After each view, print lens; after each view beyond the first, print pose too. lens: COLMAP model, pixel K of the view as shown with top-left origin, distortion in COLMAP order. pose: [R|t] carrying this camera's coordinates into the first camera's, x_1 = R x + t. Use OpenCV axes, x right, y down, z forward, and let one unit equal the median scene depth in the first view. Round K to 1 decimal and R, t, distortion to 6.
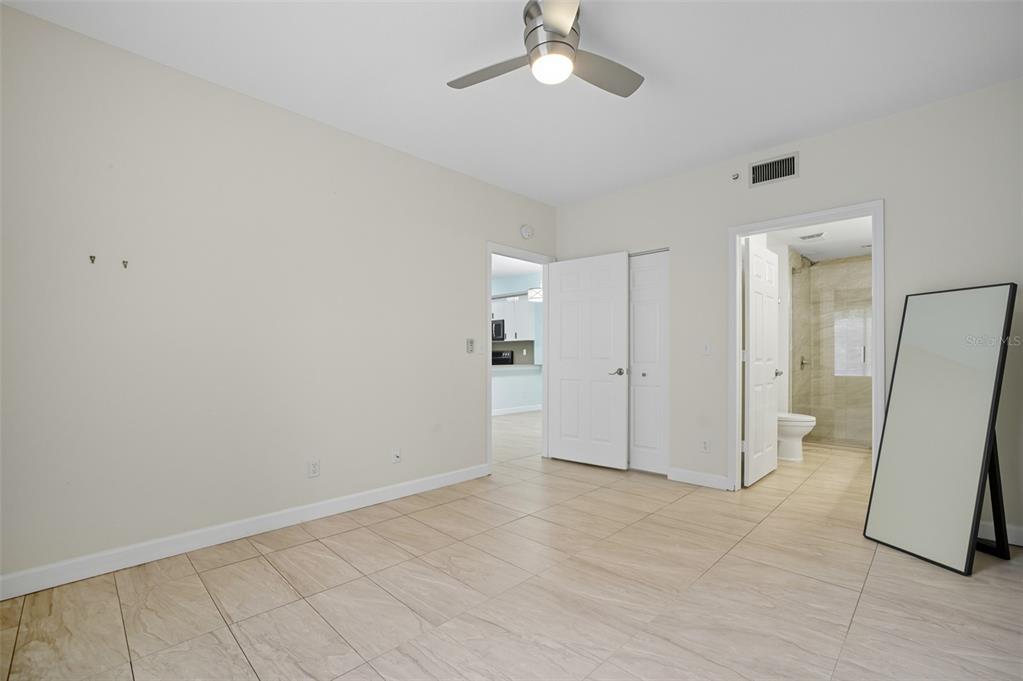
lens RADIAL K [[445.0, 0, 509.9], [0, 445.0, 343.1], [0, 0, 1]] dist [-0.049183, 0.018498]
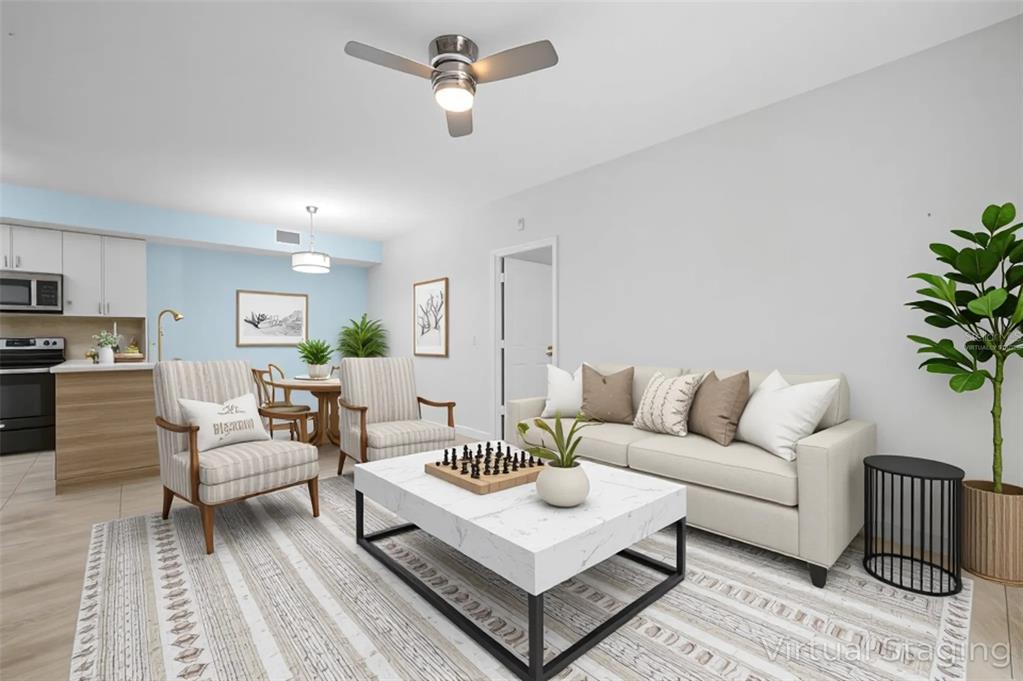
lens RADIAL K [[445.0, 0, 509.9], [0, 445.0, 343.1], [0, 0, 1]] dist [-0.049183, 0.018498]
pose [[0.049674, -0.006636, 0.998743, -0.486489], [-0.026878, 0.999607, 0.007979, 0.008950], [-0.998404, -0.027241, 0.049476, 0.458374]]
